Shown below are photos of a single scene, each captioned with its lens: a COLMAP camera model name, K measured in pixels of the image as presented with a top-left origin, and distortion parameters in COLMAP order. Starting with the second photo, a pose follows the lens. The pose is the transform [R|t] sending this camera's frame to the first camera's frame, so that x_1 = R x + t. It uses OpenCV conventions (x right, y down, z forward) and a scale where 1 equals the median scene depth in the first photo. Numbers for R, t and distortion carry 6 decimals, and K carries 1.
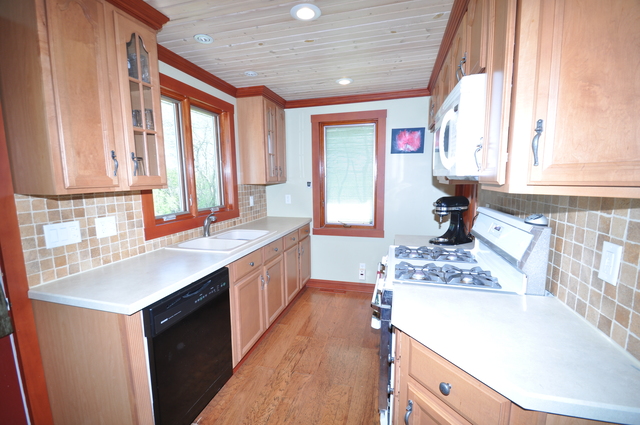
lens RADIAL K [[279.4, 0, 318.0], [0, 279.4, 217.2], [0, 0, 1]] dist [0.008496, -0.012212]
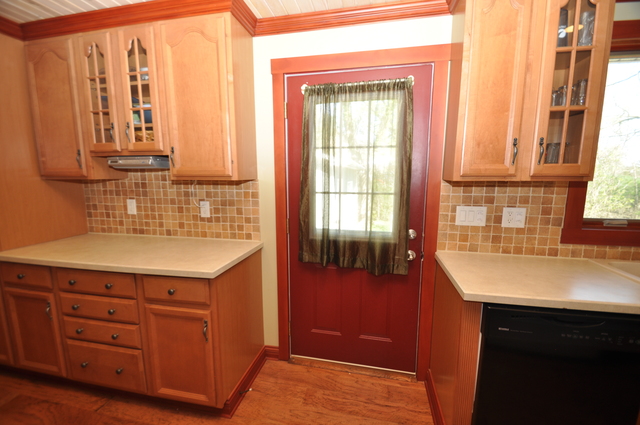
lens RADIAL K [[279.4, 0, 315.9], [0, 279.4, 215.9], [0, 0, 1]] dist [0.008496, -0.012212]
pose [[0.053373, 0.156425, -0.986247, 0.143290], [-0.140900, 0.978953, 0.147643, -0.014789], [0.988584, 0.131082, 0.074290, 0.190121]]
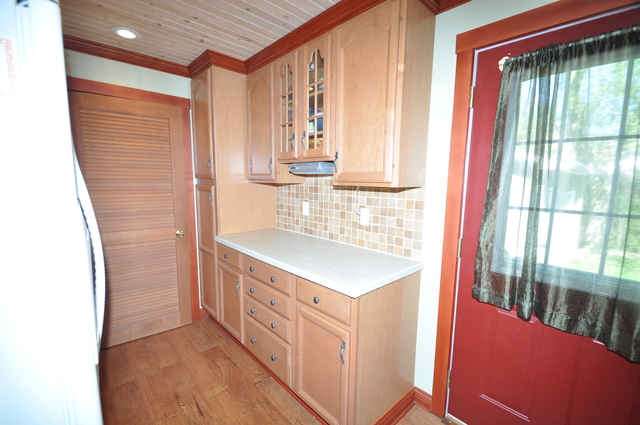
lens RADIAL K [[279.4, 0, 313.0], [0, 279.4, 217.1], [0, 0, 1]] dist [0.008496, -0.012212]
pose [[-0.538013, 0.114474, -0.835127, 0.016317], [-0.126471, 0.968559, 0.214241, -0.014525], [0.833395, 0.220883, -0.506619, 0.202914]]
